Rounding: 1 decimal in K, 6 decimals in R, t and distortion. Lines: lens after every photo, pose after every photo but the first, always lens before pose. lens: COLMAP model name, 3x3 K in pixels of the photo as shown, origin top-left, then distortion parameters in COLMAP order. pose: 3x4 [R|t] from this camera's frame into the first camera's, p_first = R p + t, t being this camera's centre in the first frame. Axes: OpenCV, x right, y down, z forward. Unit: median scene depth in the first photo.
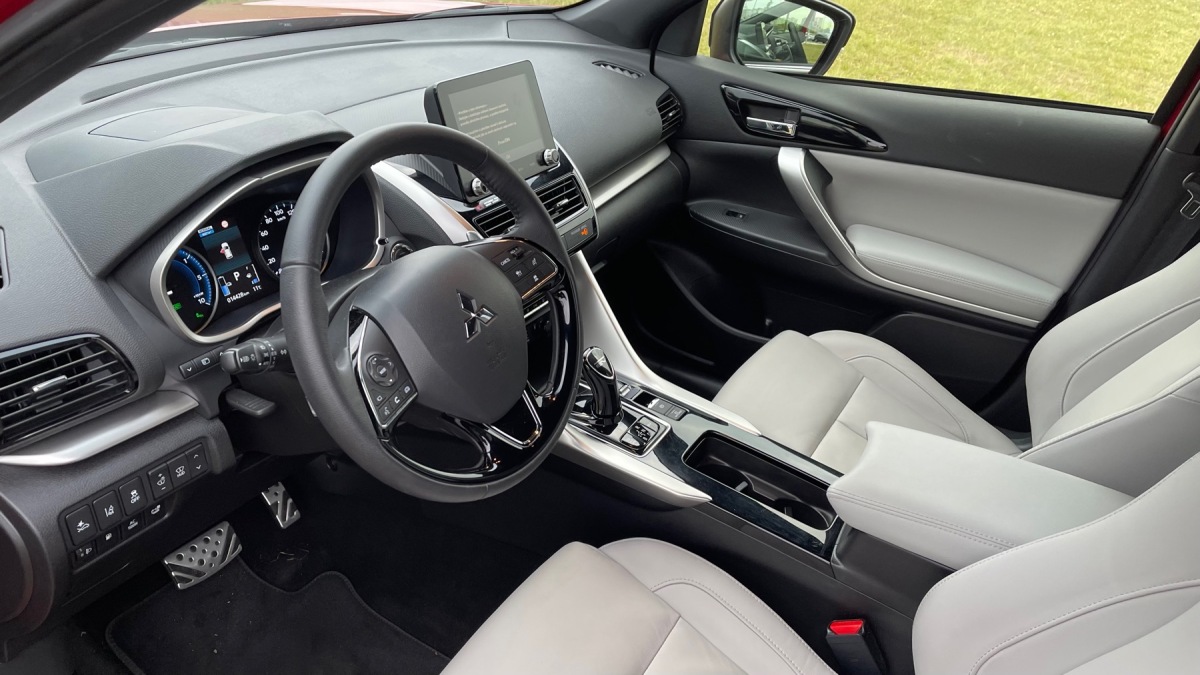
lens RADIAL K [[931.0, 0, 596.2], [0, 931.0, 340.3], [0, 0, 1]] dist [0.031422, -0.015064]
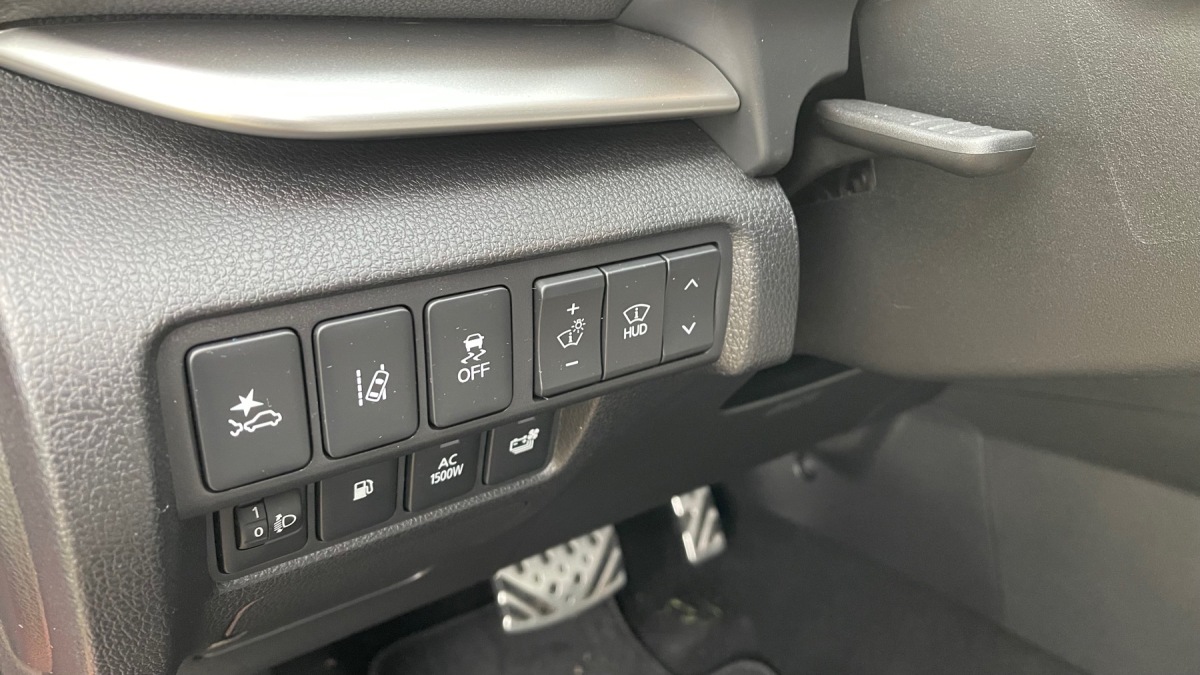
lens RADIAL K [[931.0, 0, 601.0], [0, 931.0, 340.4], [0, 0, 1]] dist [0.031422, -0.015064]
pose [[0.921507, 0.187688, -0.339997, -0.338976], [-0.205104, 0.978615, -0.015679, 0.143257], [0.329784, 0.084183, 0.940296, 0.698890]]
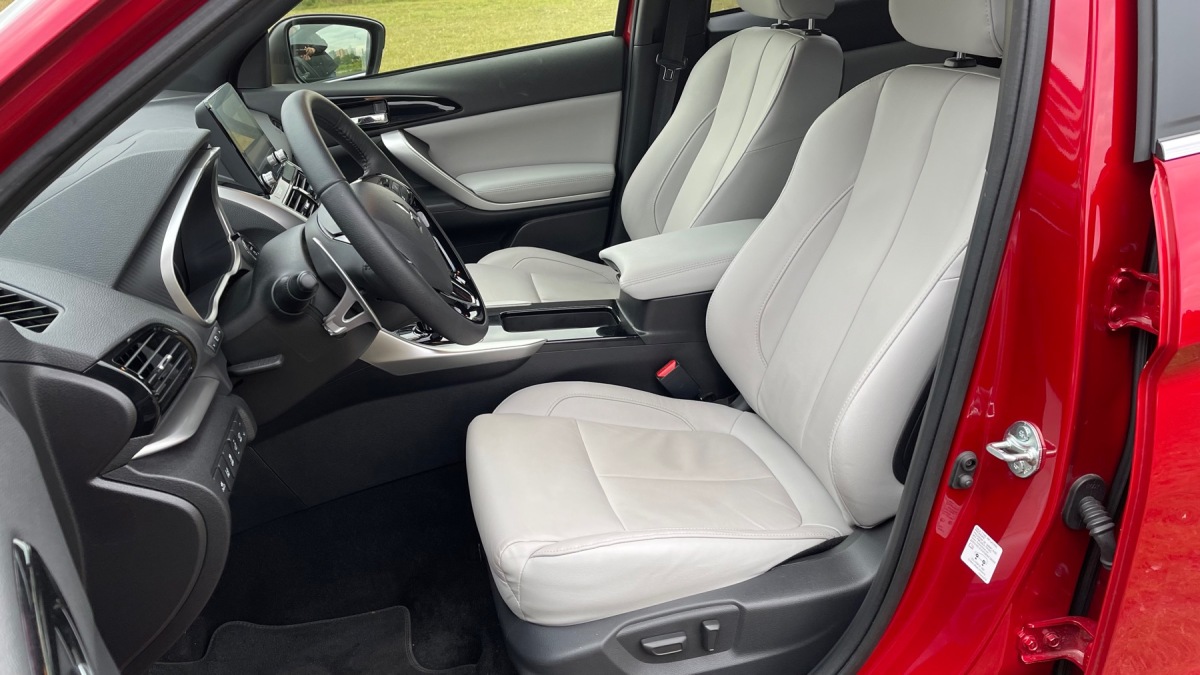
lens RADIAL K [[931.0, 0, 603.0], [0, 931.0, 340.0], [0, 0, 1]] dist [0.031422, -0.015064]
pose [[0.727300, -0.399557, 0.558022, -0.662733], [0.445813, 0.893212, 0.058508, 0.154426], [-0.521810, 0.206220, 0.827761, -0.157592]]
